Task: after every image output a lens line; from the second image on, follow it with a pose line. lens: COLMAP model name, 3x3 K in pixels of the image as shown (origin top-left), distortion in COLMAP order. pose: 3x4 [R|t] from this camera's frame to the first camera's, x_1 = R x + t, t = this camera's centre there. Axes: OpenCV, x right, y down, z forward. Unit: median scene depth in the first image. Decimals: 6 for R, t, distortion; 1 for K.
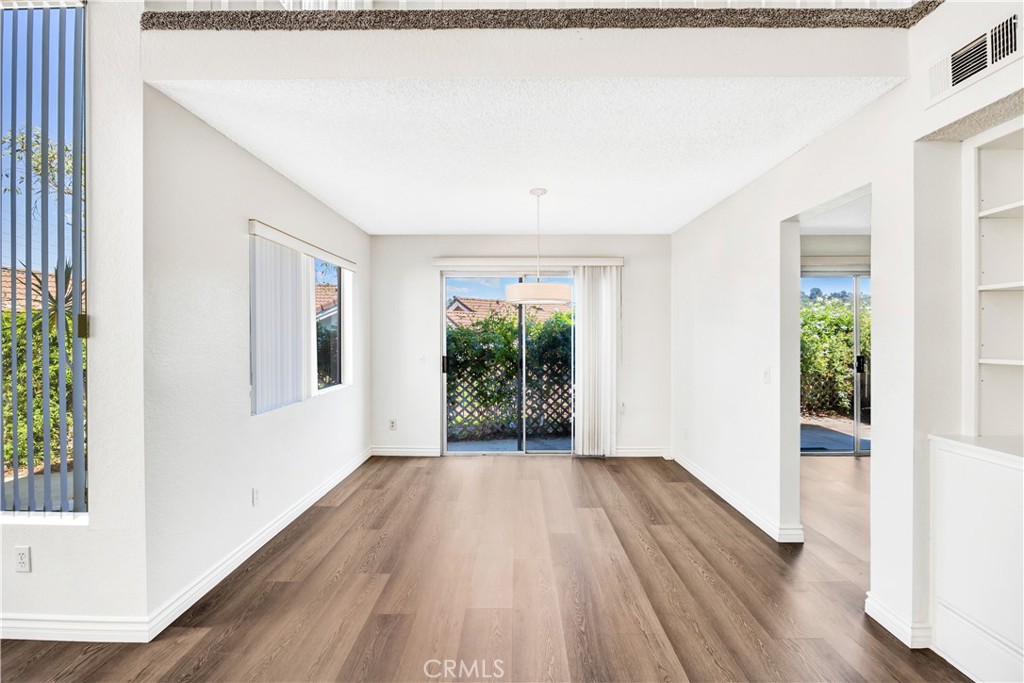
lens RADIAL K [[470.7, 0, 511.2], [0, 470.7, 336.5], [0, 0, 1]] dist [-0.010727, 0.000590]
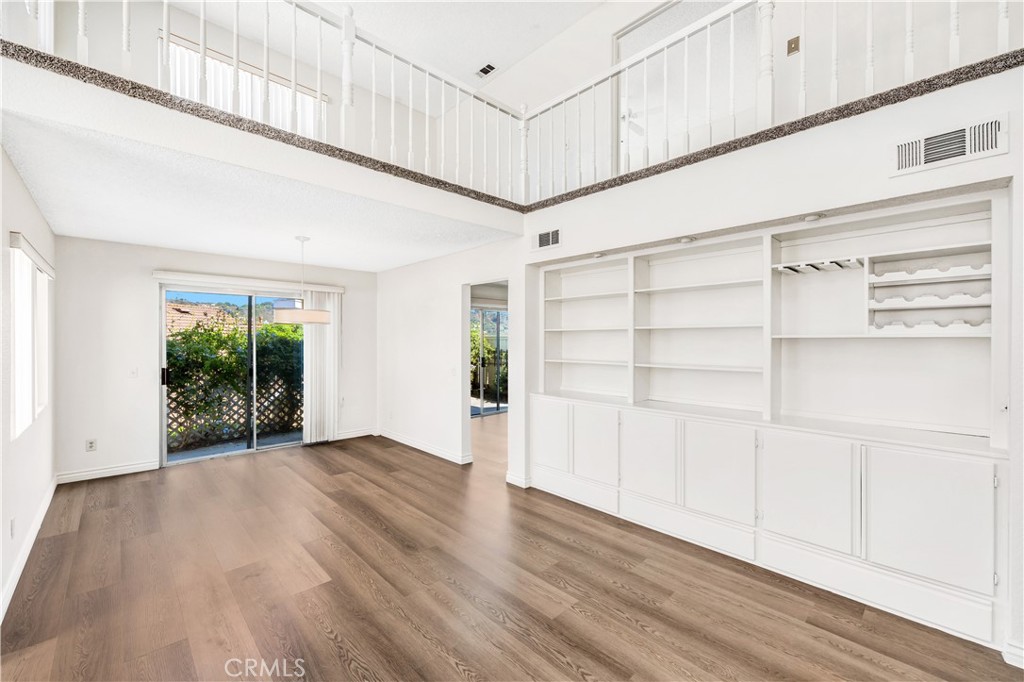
lens RADIAL K [[420.0, 0, 512.0], [0, 420.0, 341.0], [0, 0, 1]] dist [0.000149, 0.000084]
pose [[0.718217, 0.000572, 0.695819, -0.255412], [-0.002109, 0.999997, 0.001356, -0.021479], [-0.695816, -0.002441, 0.718216, -0.178494]]
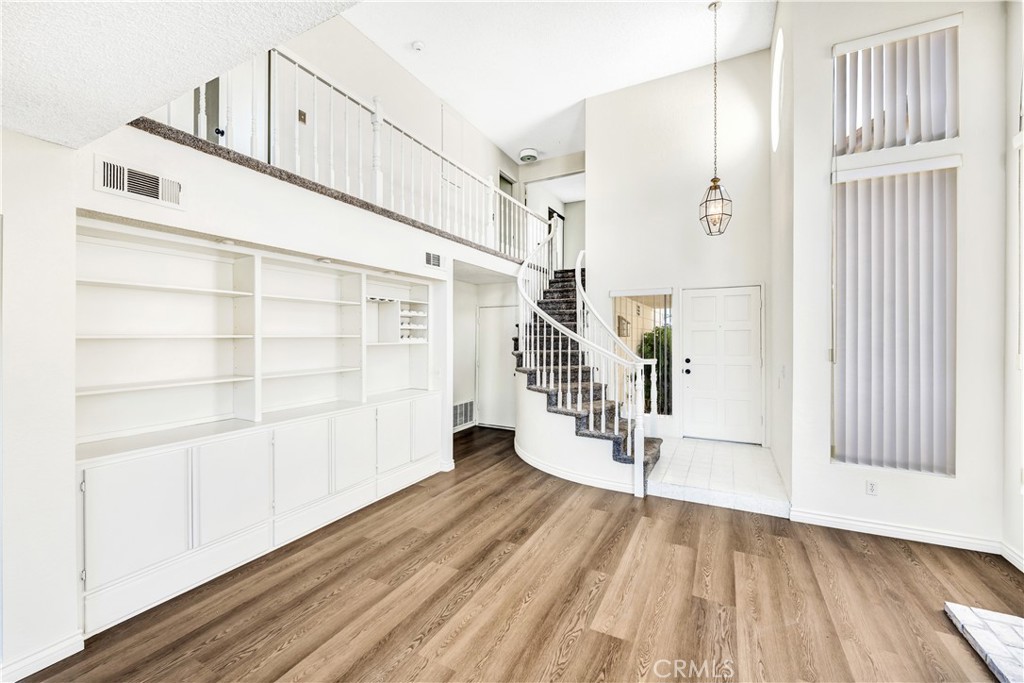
lens RADIAL K [[412.9, 0, 512.0], [0, 412.9, 341.5], [0, 0, 1]] dist [-0.000200, 0.000010]
pose [[-0.893538, -0.001421, 0.448986, -0.228734], [0.004059, 0.999929, 0.011242, -0.041906], [-0.448970, 0.011868, -0.893468, 0.596344]]
